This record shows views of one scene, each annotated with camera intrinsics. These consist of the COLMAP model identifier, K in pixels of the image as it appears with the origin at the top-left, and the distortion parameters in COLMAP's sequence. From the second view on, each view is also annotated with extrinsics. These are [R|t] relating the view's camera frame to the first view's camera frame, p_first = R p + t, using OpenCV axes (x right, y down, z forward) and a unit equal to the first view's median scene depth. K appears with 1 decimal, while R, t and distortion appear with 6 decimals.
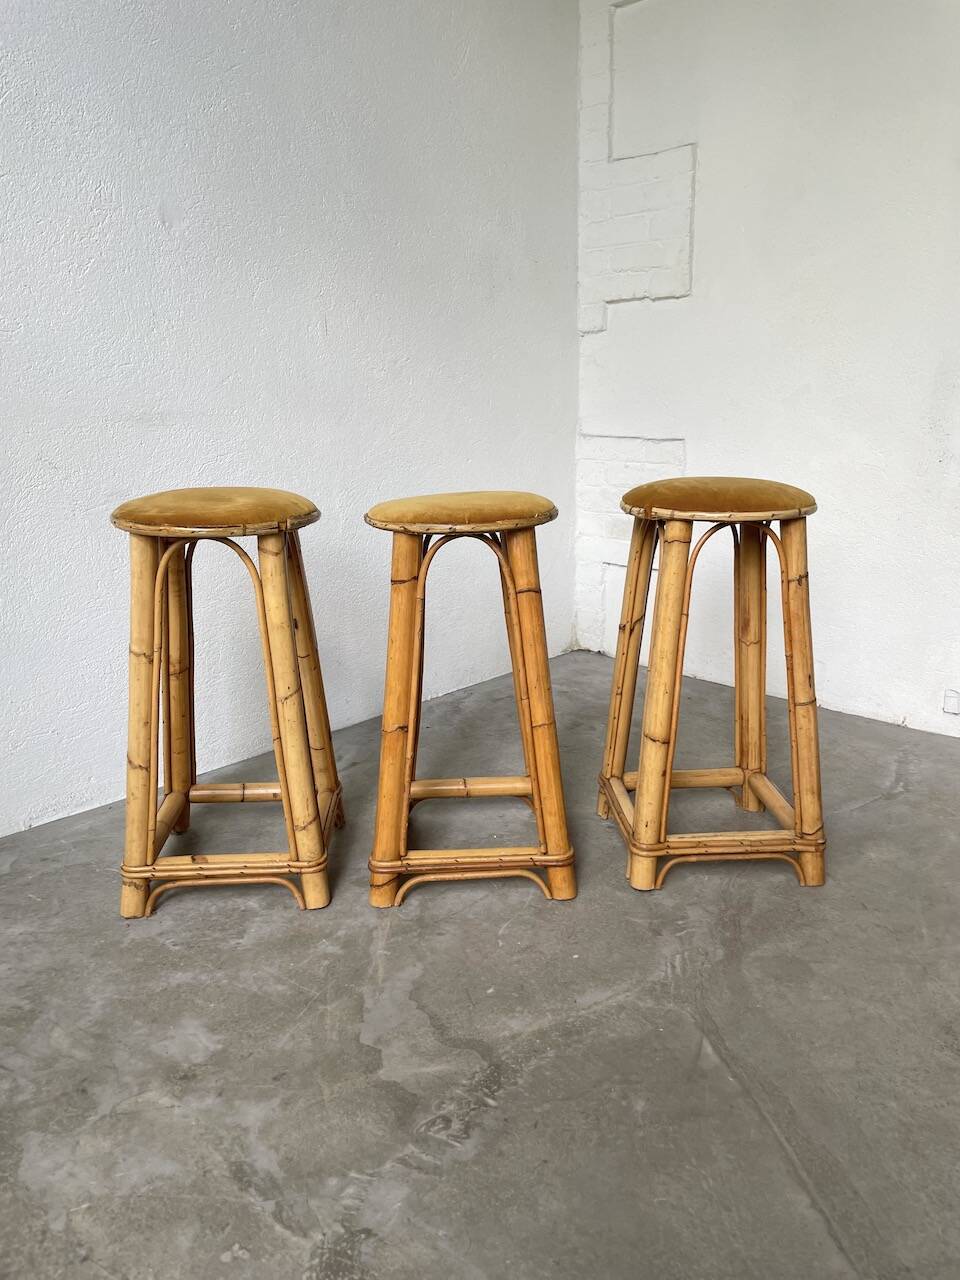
lens RADIAL K [[970.8, 0, 488.2], [0, 970.8, 623.9], [0, 0, 1]] dist [0.085220, -0.115819]
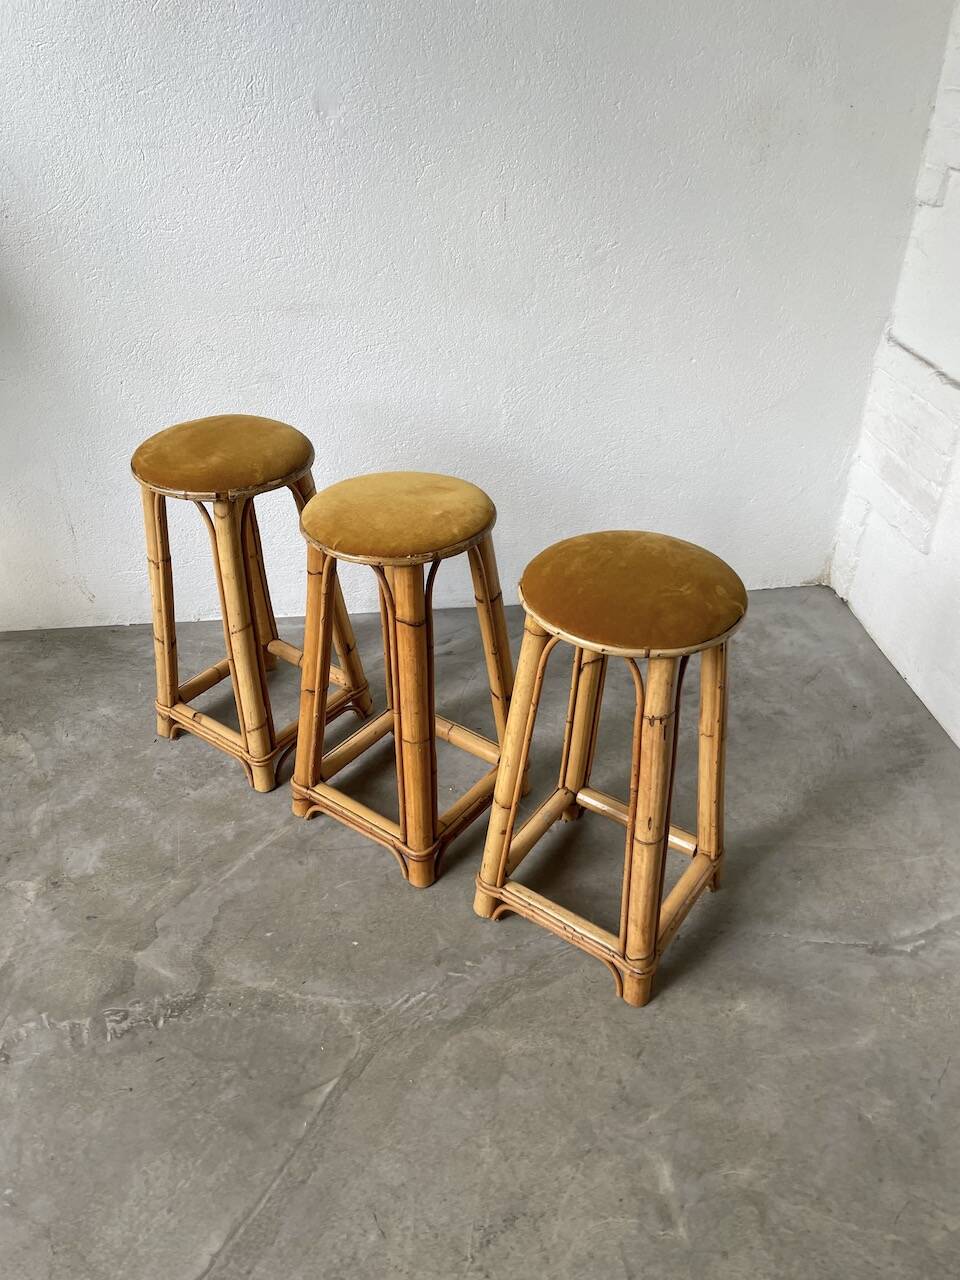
lens RADIAL K [[970.7, 0, 471.9], [0, 970.7, 630.5], [0, 0, 1]] dist [0.082023, -0.113127]
pose [[0.771240, 0.360658, -0.524514, 0.698155], [-0.166873, 0.909738, 0.380171, -0.467028], [0.614282, -0.205675, 0.761810, 0.321778]]
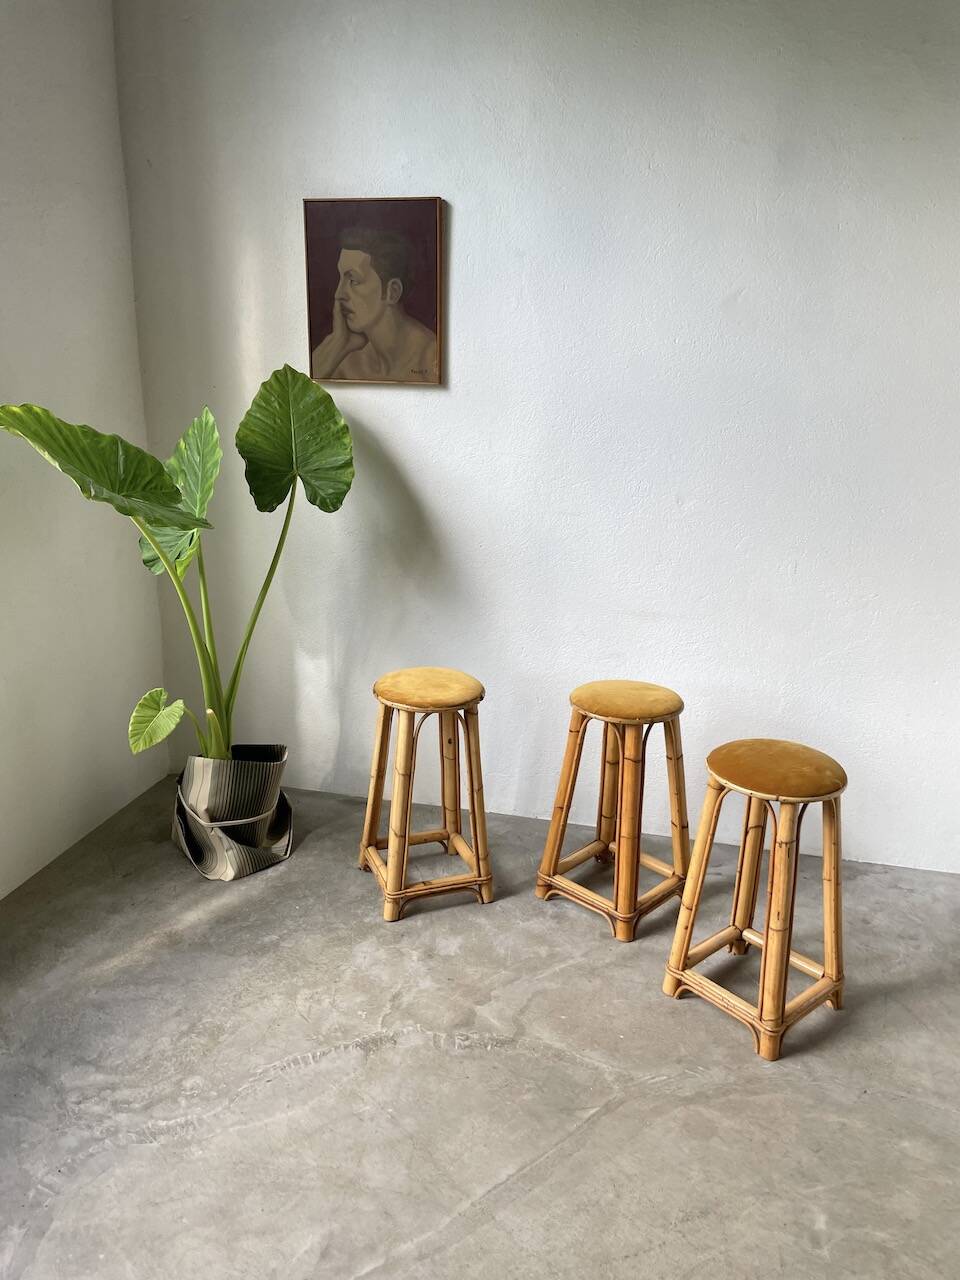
lens RADIAL K [[968.4, 0, 484.4], [0, 968.4, 630.6], [0, 0, 1]] dist [0.085118, -0.113909]
pose [[0.522811, 0.260710, -0.811603, 1.175039], [-0.239210, 0.958699, 0.153870, -0.523206], [0.818198, 0.113698, 0.563582, -0.171912]]
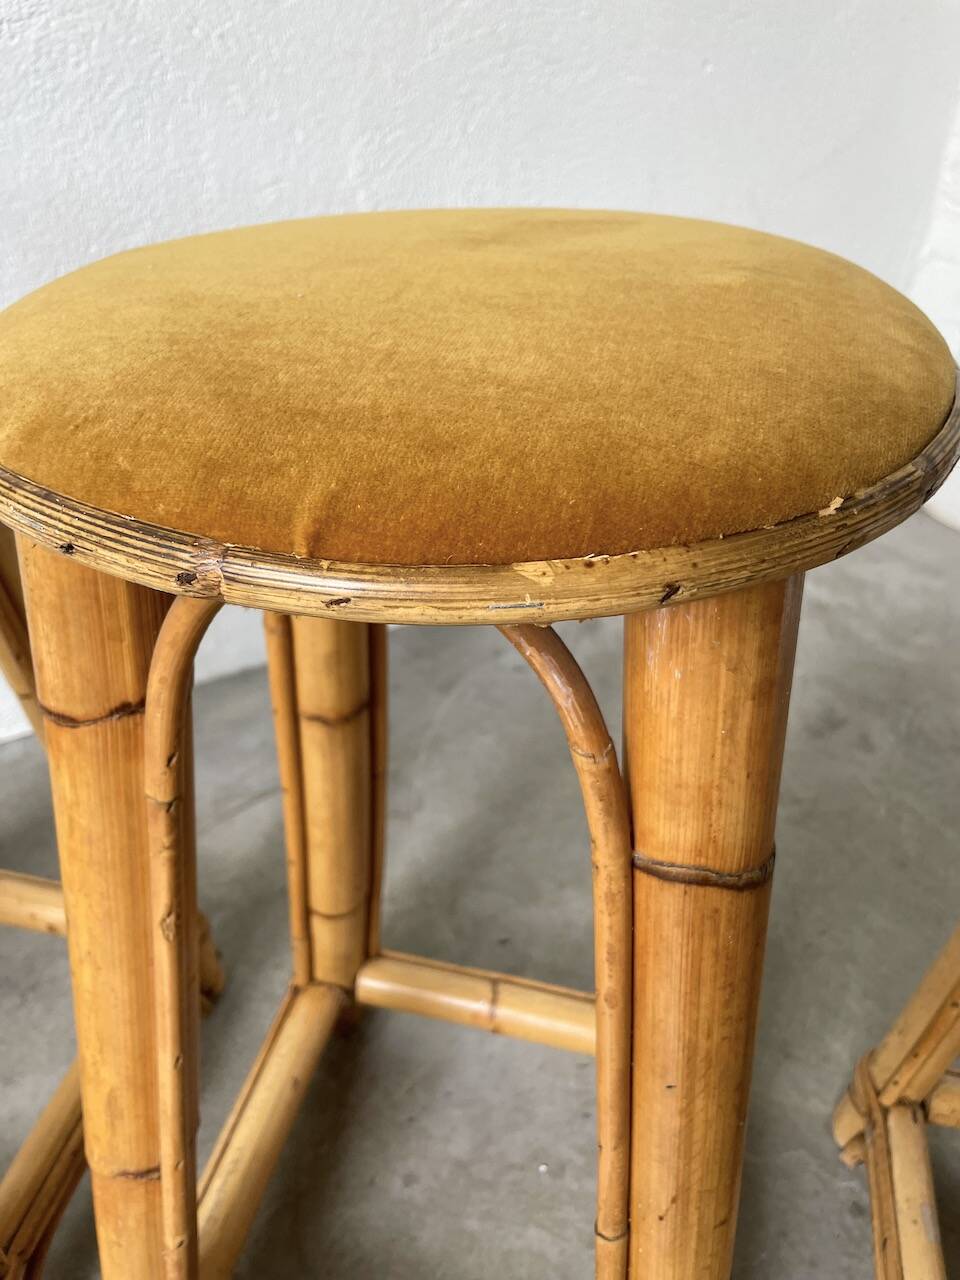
lens RADIAL K [[993.6, 0, 476.1], [0, 993.6, 625.7], [0, 0, 1]] dist [0.066159, -0.119218]
pose [[0.960750, 0.178028, -0.212757, 0.036996], [-0.095814, 0.932674, 0.347763, -0.157175], [0.260345, -0.313728, 0.913124, 0.937227]]
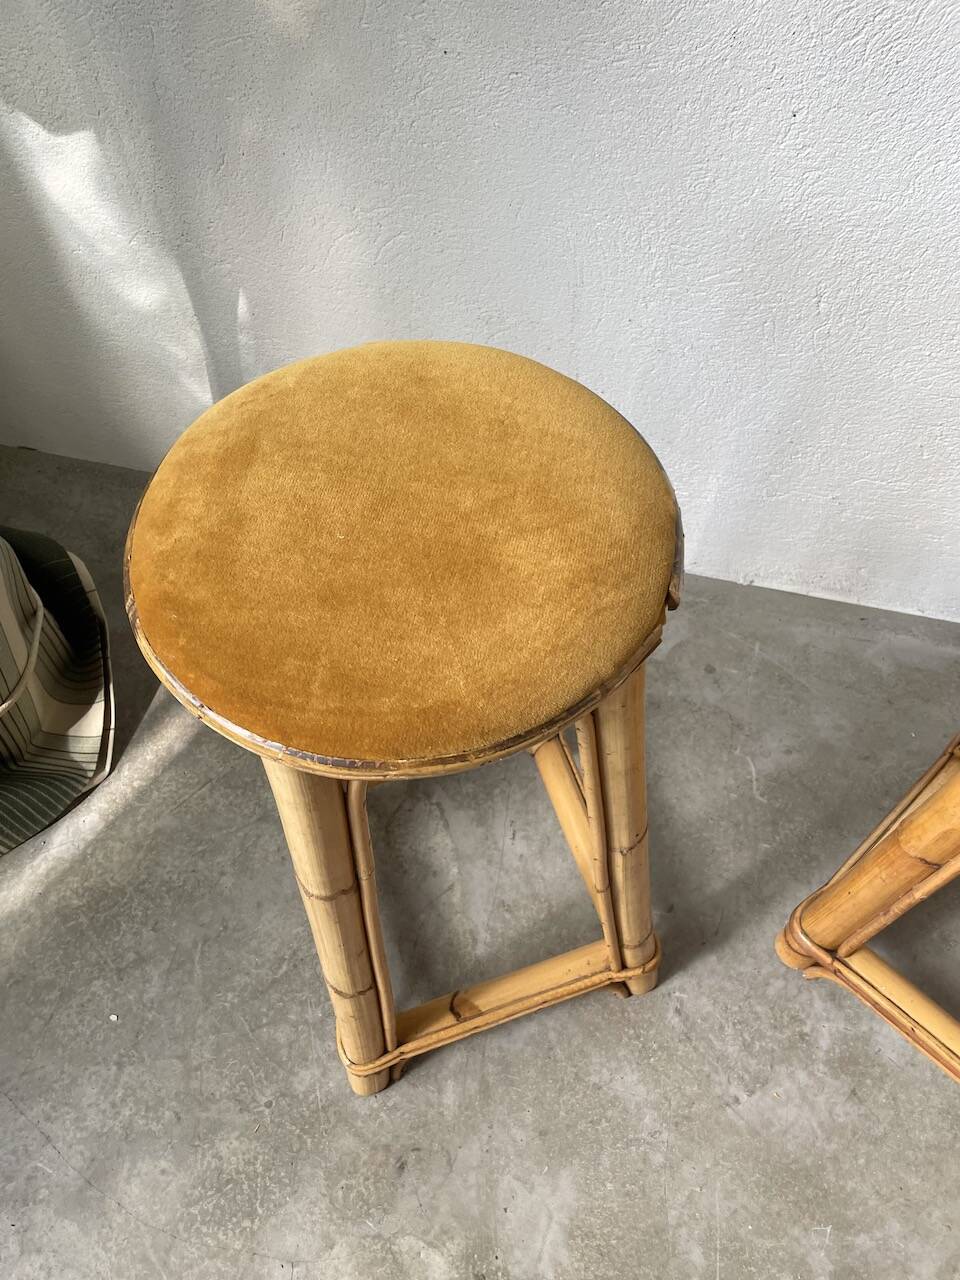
lens RADIAL K [[979.8, 0, 490.8], [0, 979.8, 639.8], [0, 0, 1]] dist [0.074138, -0.108234]
pose [[0.489216, 0.713137, -0.502099, -0.245398], [-0.177744, 0.645134, 0.743108, -0.351988], [0.853859, -0.274295, 0.442366, 0.728519]]
